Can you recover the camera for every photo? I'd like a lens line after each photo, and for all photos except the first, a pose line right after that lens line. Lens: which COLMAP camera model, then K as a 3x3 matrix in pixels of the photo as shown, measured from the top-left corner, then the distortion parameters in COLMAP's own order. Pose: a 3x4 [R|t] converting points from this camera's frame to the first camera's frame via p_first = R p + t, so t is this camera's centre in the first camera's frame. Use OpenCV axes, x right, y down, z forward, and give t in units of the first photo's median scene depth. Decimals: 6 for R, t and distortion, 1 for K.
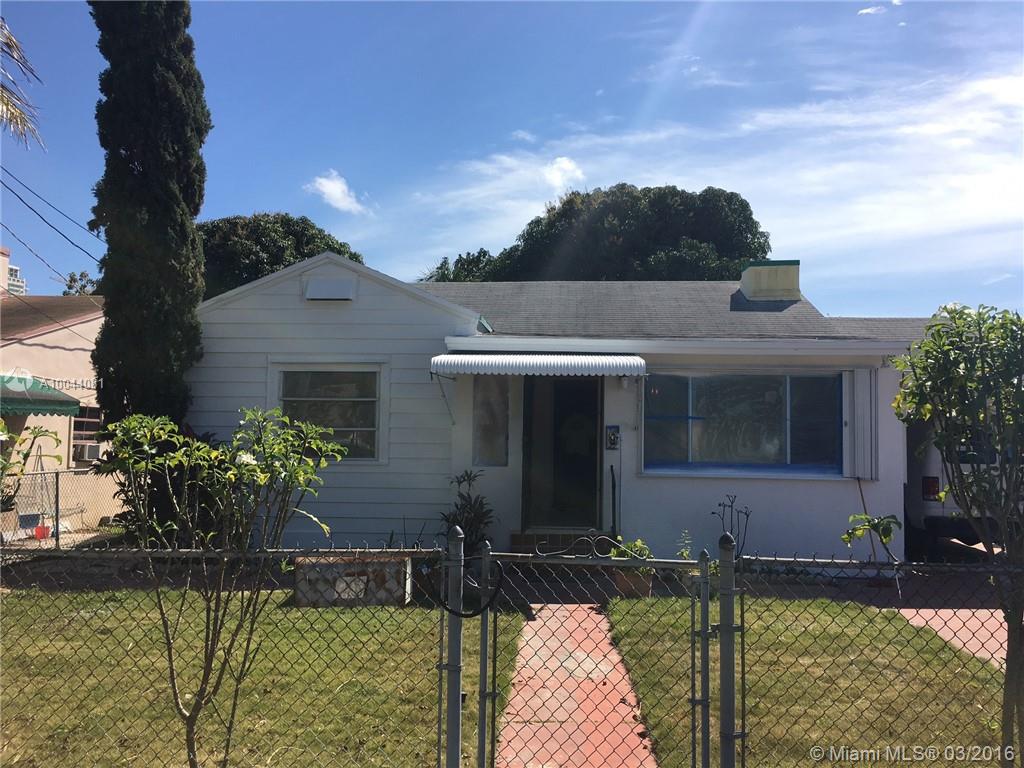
lens RADIAL K [[888.6, 0, 512.0], [0, 888.6, 384.0], [0, 0, 1]] dist [0.147306, -0.275327]
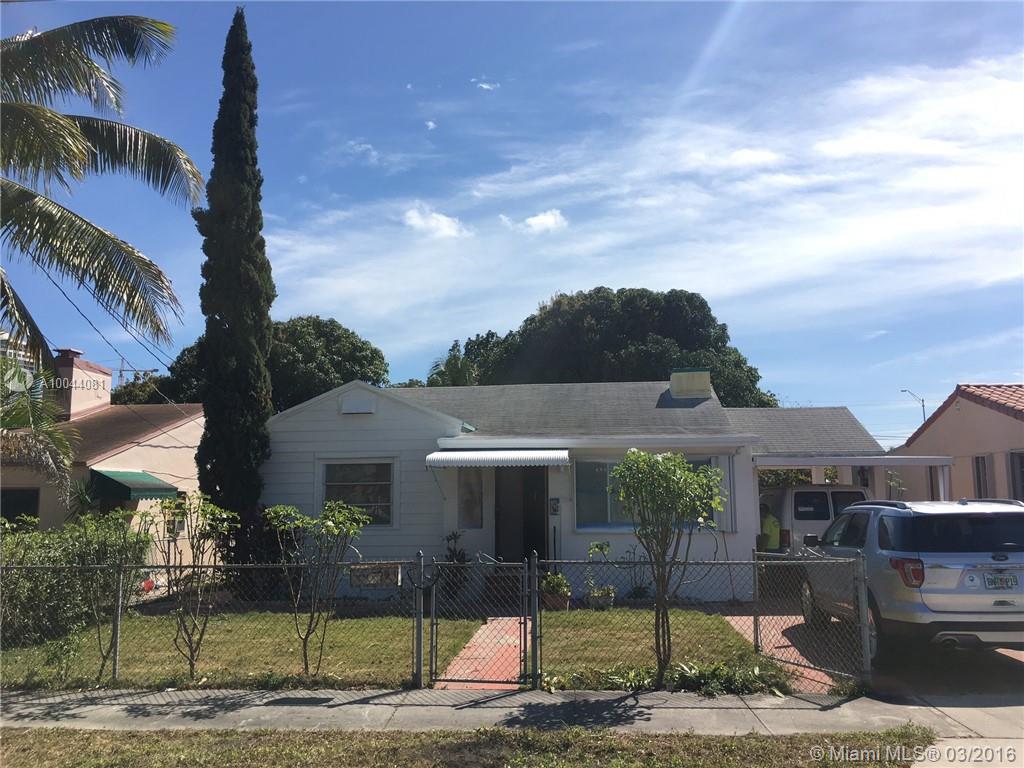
lens RADIAL K [[864.0, 0, 512.0], [0, 864.0, 384.0], [0, 0, 1]] dist [0.059562, 0.001619]
pose [[0.999602, -0.022752, -0.016700, 0.068723], [0.021385, 0.996730, -0.077922, -0.028225], [0.018418, 0.077533, 0.996820, -0.388666]]
